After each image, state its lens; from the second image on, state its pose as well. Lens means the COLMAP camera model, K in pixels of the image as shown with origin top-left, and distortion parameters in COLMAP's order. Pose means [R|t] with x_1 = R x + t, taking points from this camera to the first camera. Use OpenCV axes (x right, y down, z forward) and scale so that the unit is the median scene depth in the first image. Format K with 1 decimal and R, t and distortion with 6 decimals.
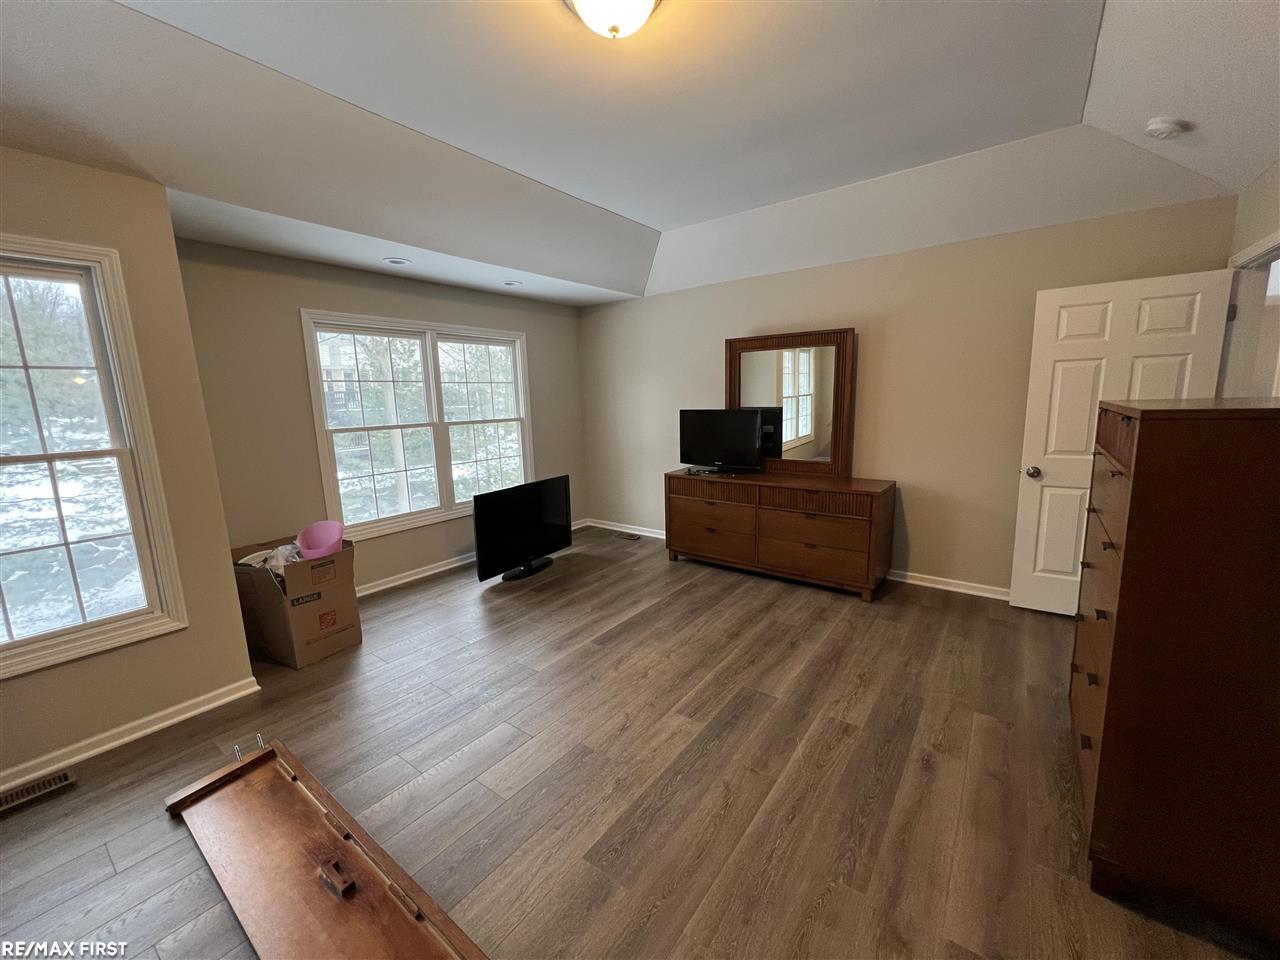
lens RADIAL K [[513.1, 0, 639.7], [0, 513.1, 481.3], [0, 0, 1]] dist [0.000781, -0.000125]
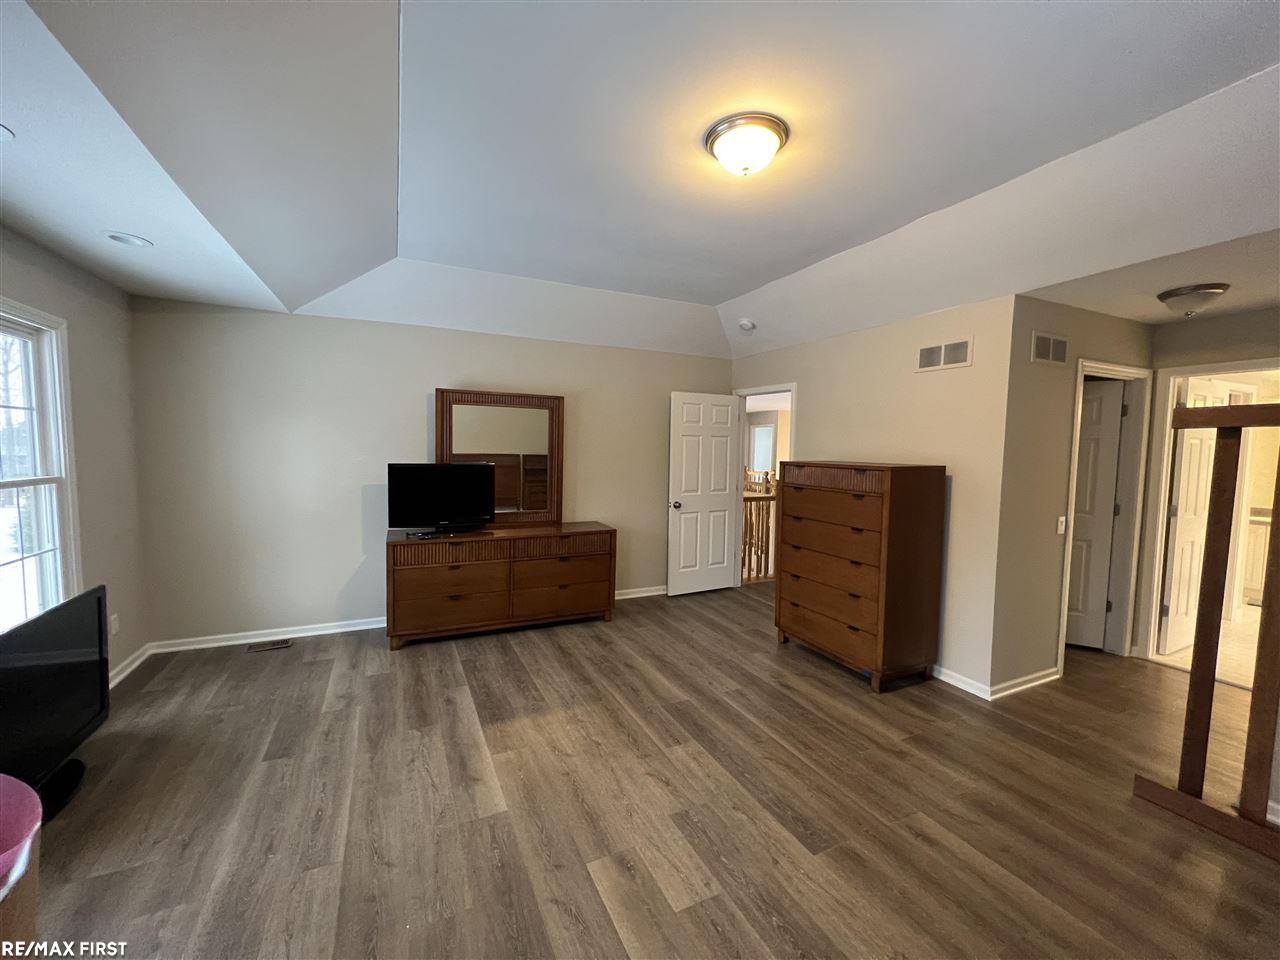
lens RADIAL K [[513.1, 0, 643.7], [0, 513.1, 479.3], [0, 0, 1]] dist [0.000781, -0.000125]
pose [[0.461039, -0.021875, 0.887110, -0.565975], [0.117270, 0.992430, -0.036474, -0.043124], [-0.879597, 0.120848, 0.460115, 0.314374]]
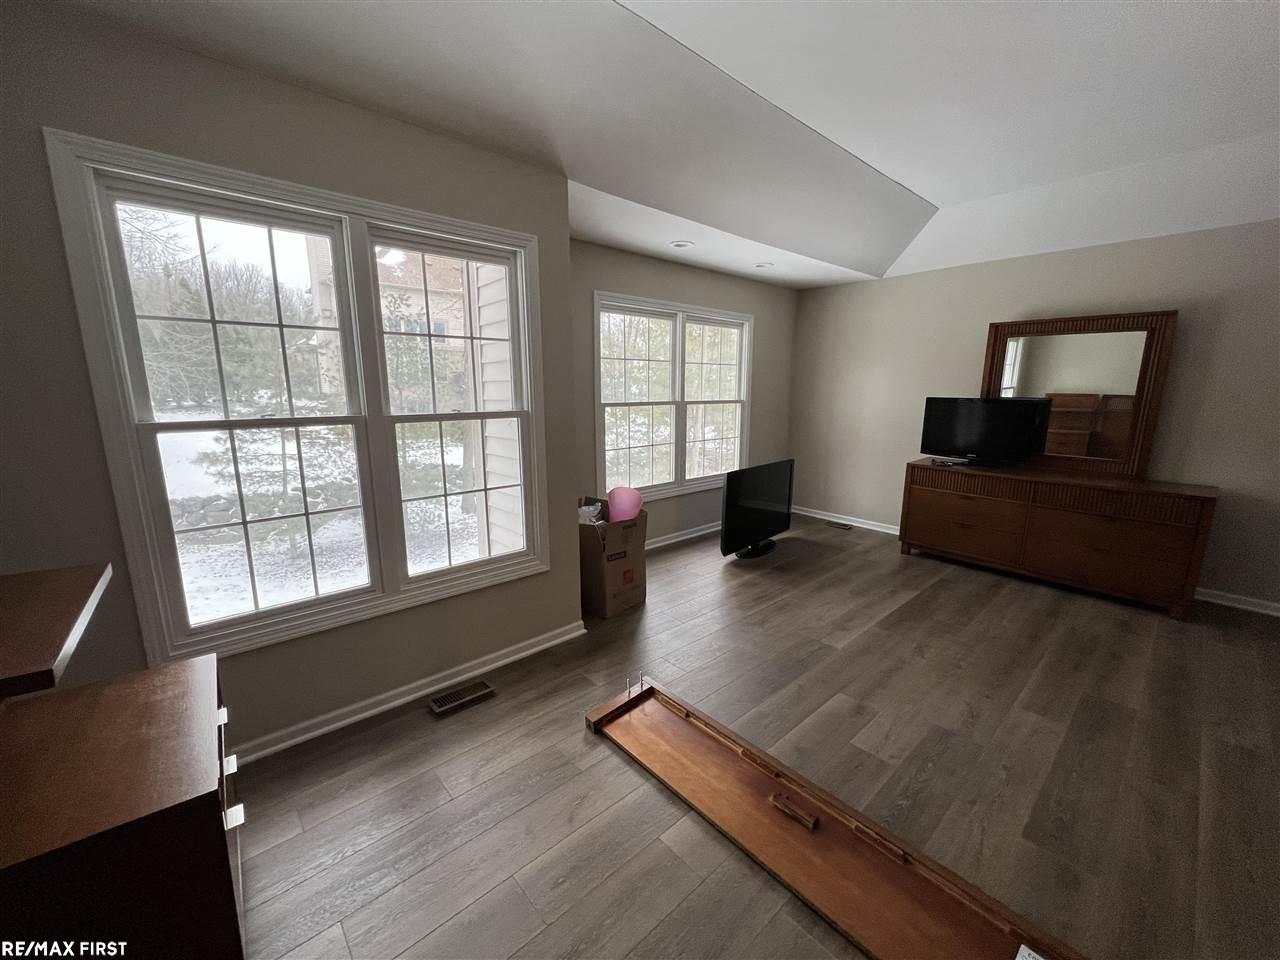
lens RADIAL K [[513.1, 0, 638.0], [0, 513.1, 481.4], [0, 0, 1]] dist [0.000781, -0.000125]
pose [[0.979592, 0.065967, -0.189862, -0.309687], [-0.061476, 0.997674, 0.029453, 0.026038], [0.191363, -0.017180, 0.981369, -0.049647]]
